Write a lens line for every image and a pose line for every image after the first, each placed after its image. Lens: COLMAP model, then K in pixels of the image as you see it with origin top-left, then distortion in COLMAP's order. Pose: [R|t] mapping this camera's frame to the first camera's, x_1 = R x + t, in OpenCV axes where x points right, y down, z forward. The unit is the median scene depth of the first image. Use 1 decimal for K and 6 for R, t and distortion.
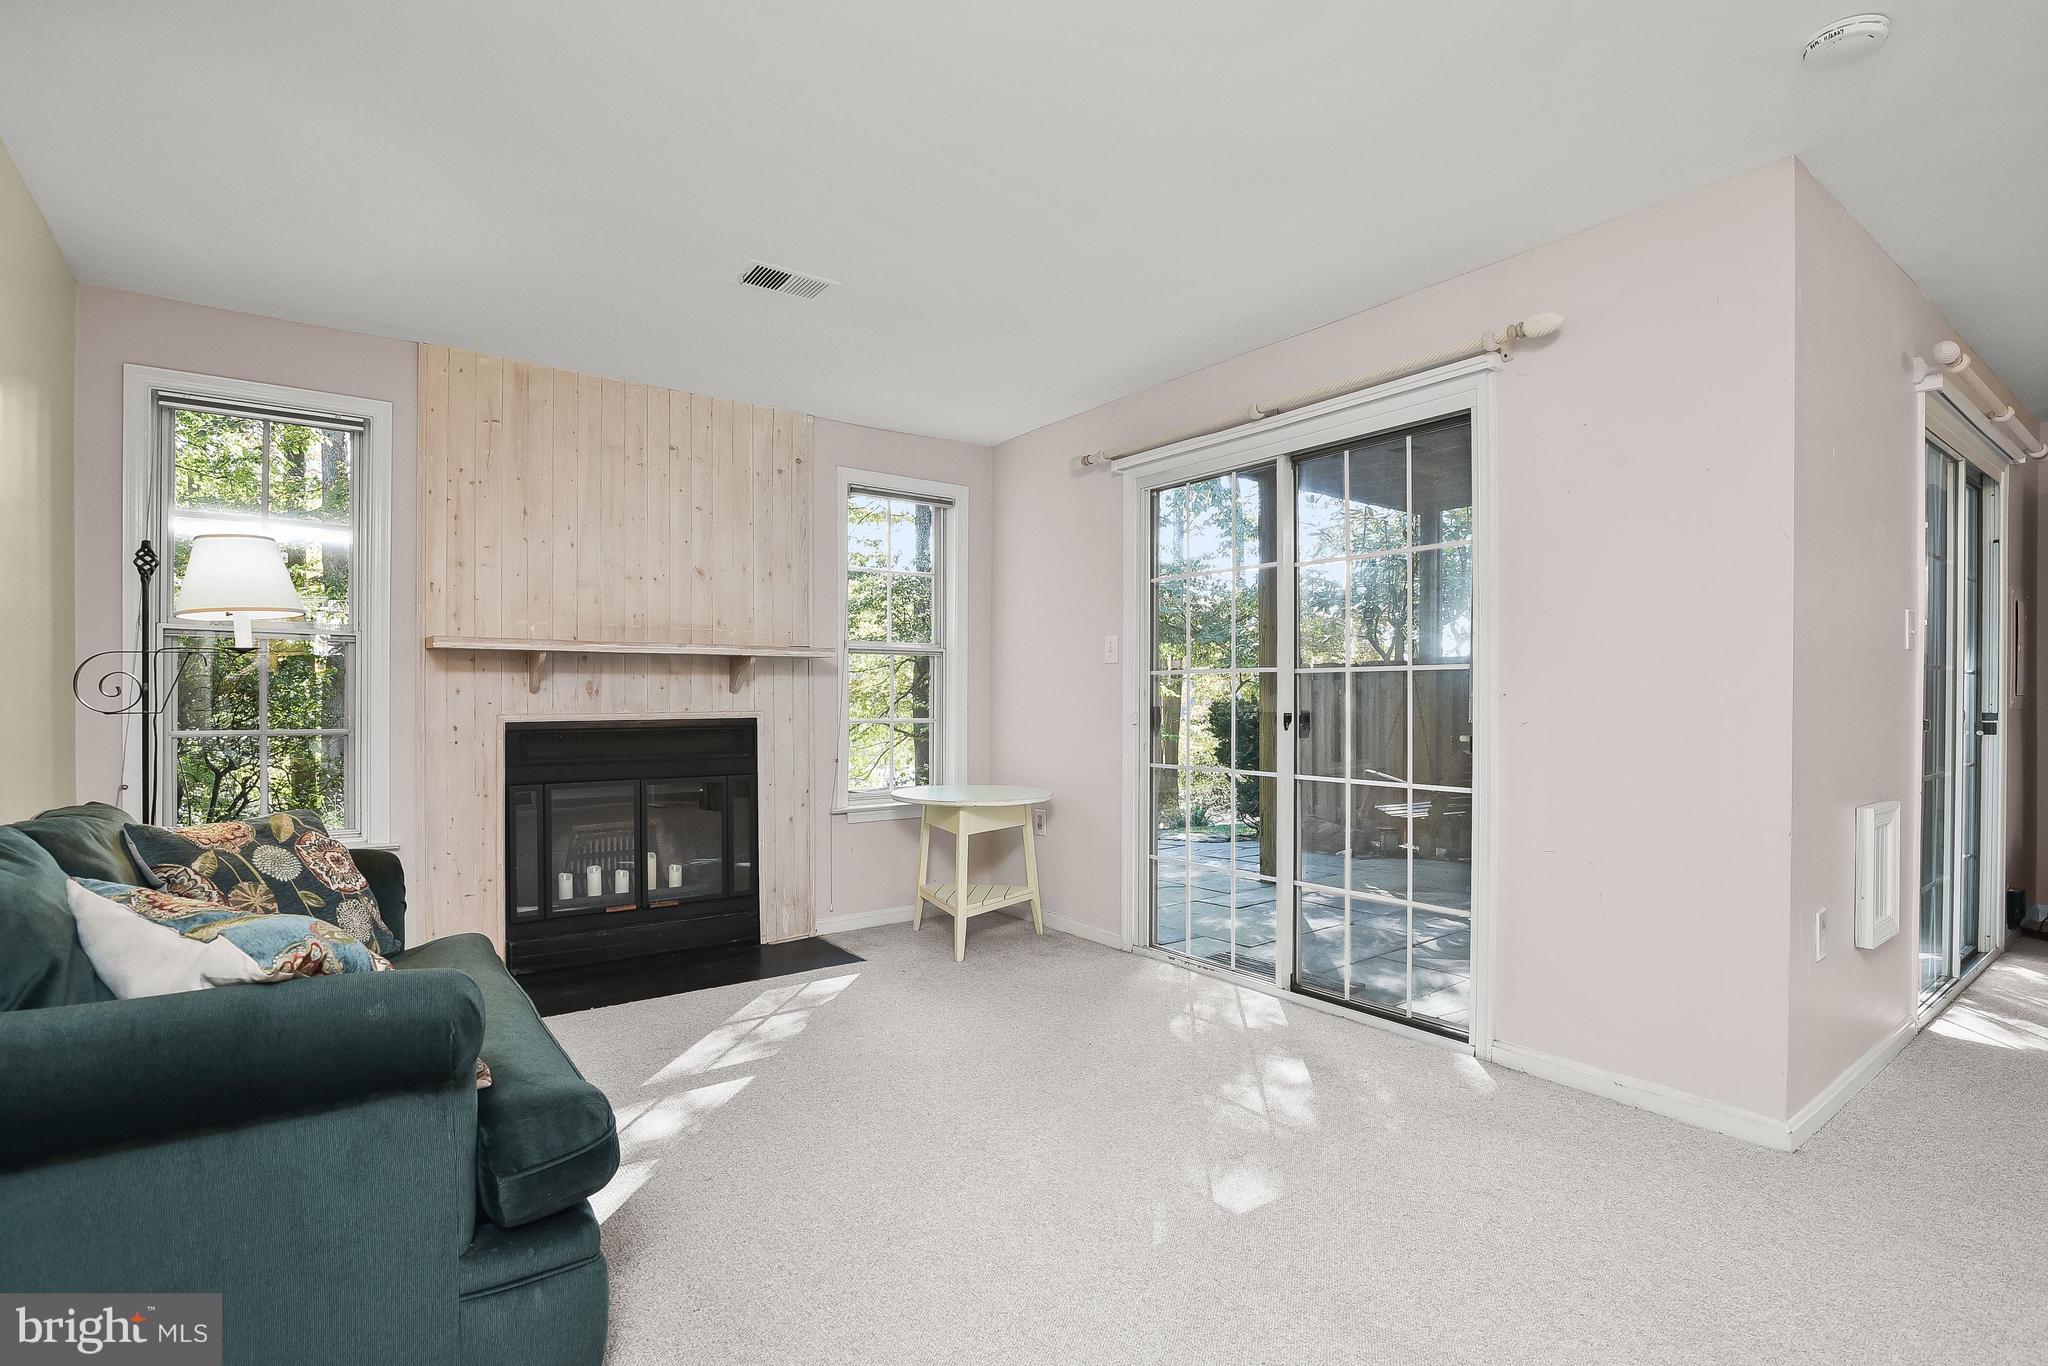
lens RADIAL K [[970.1, 0, 1019.0], [0, 970.1, 700.8], [0, 0, 1]] dist [-0.020247, 0.001990]
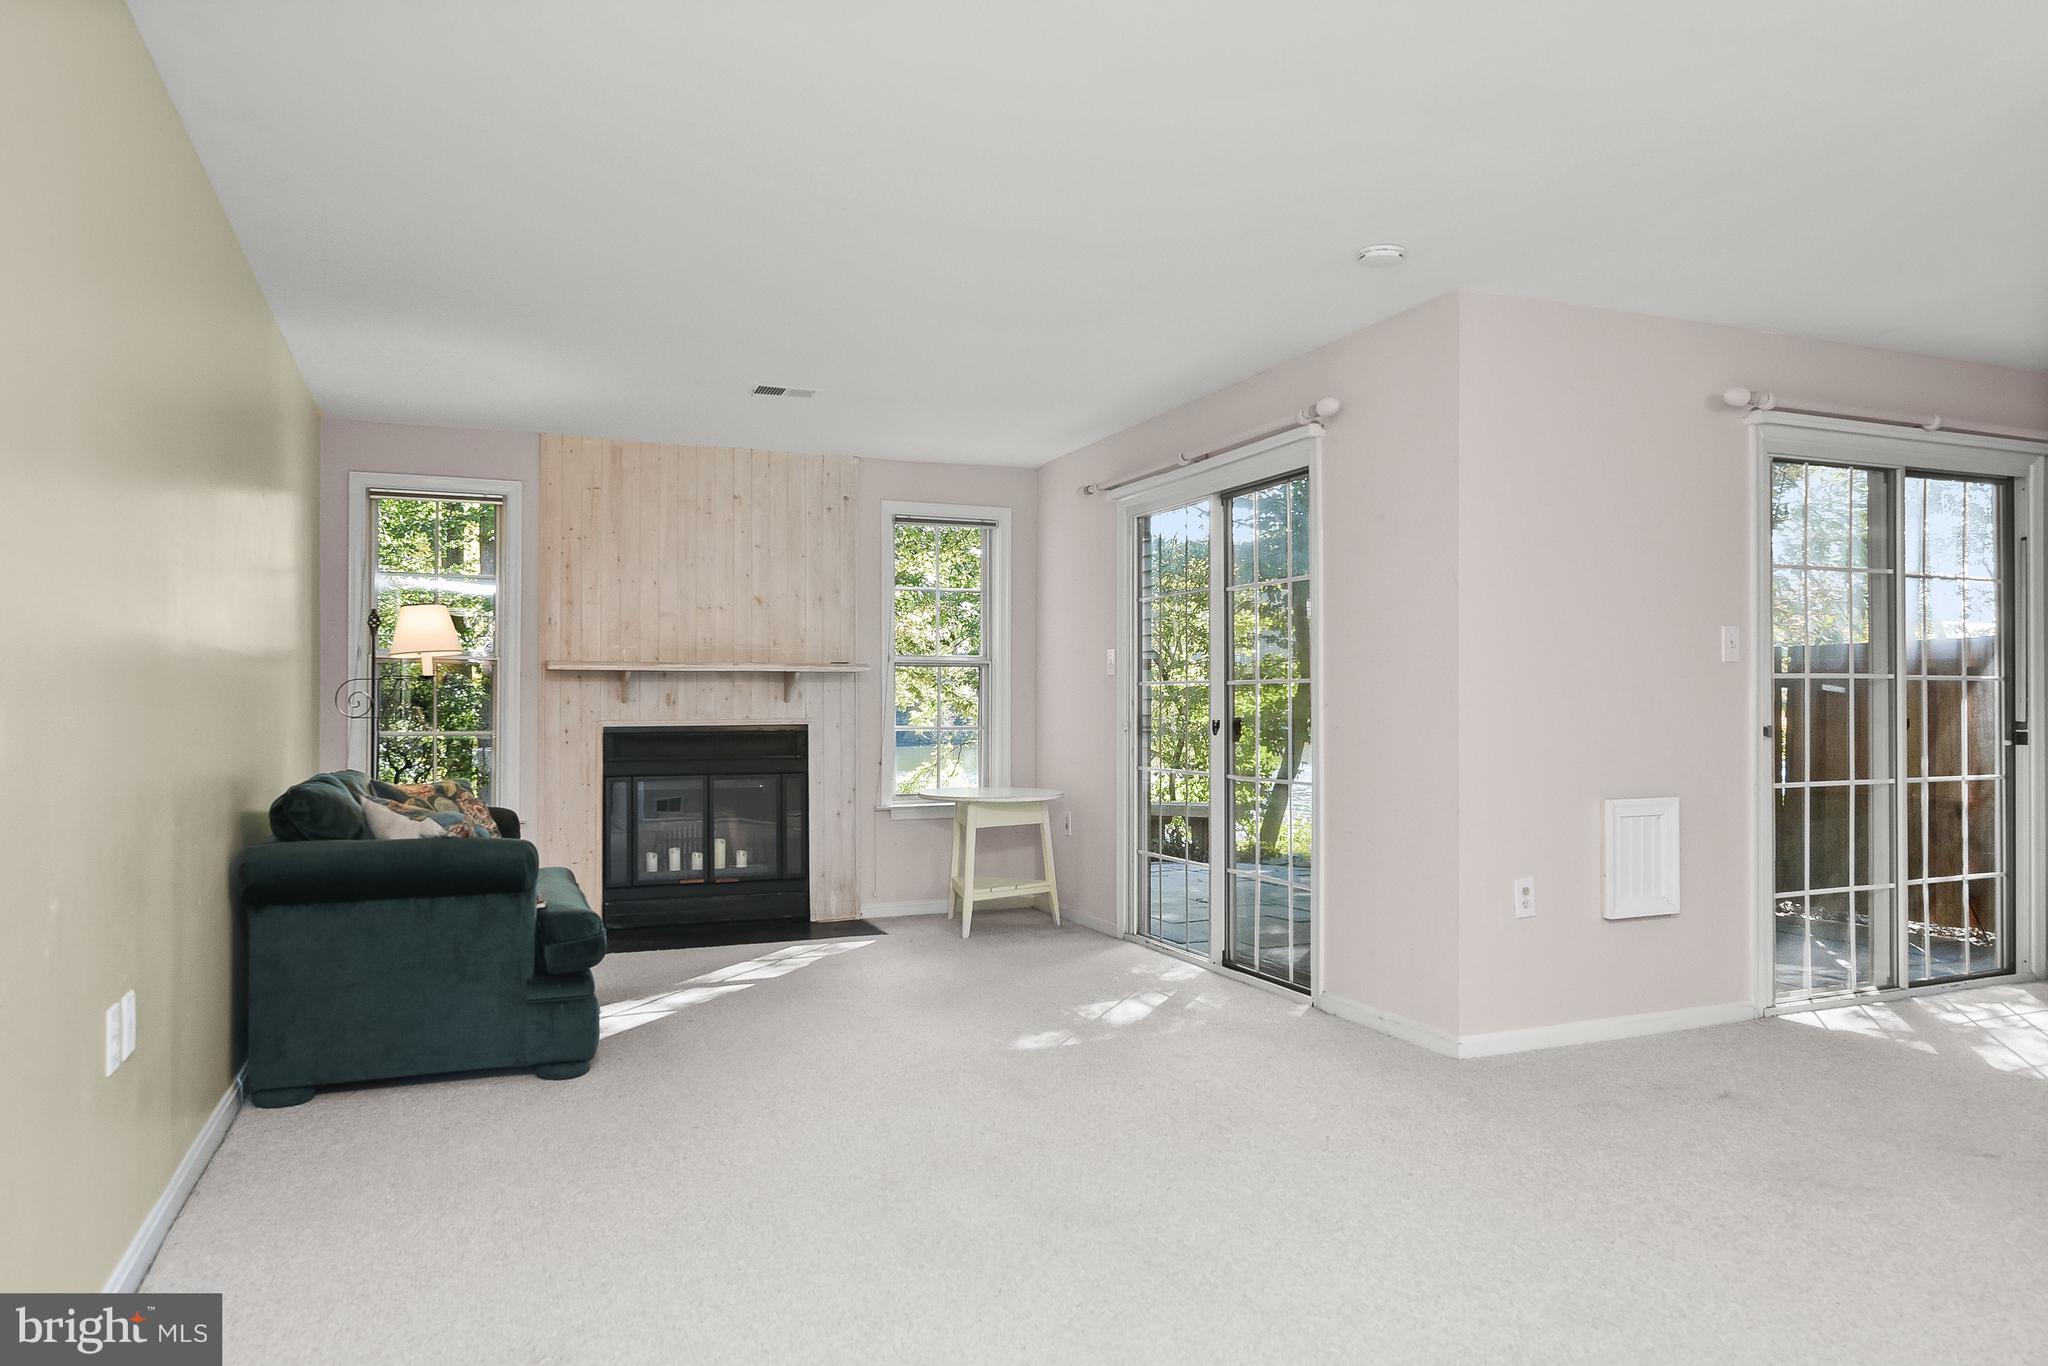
lens RADIAL K [[1360.7, 0, 1030.5], [0, 1360.7, 687.4], [0, 0, 1]] dist [-0.002321, 0.003255]
pose [[0.970311, -0.004647, -0.241816, 0.412616], [0.000625, 0.999860, -0.016707, 0.001038], [0.241860, 0.016060, 0.970178, -0.554452]]
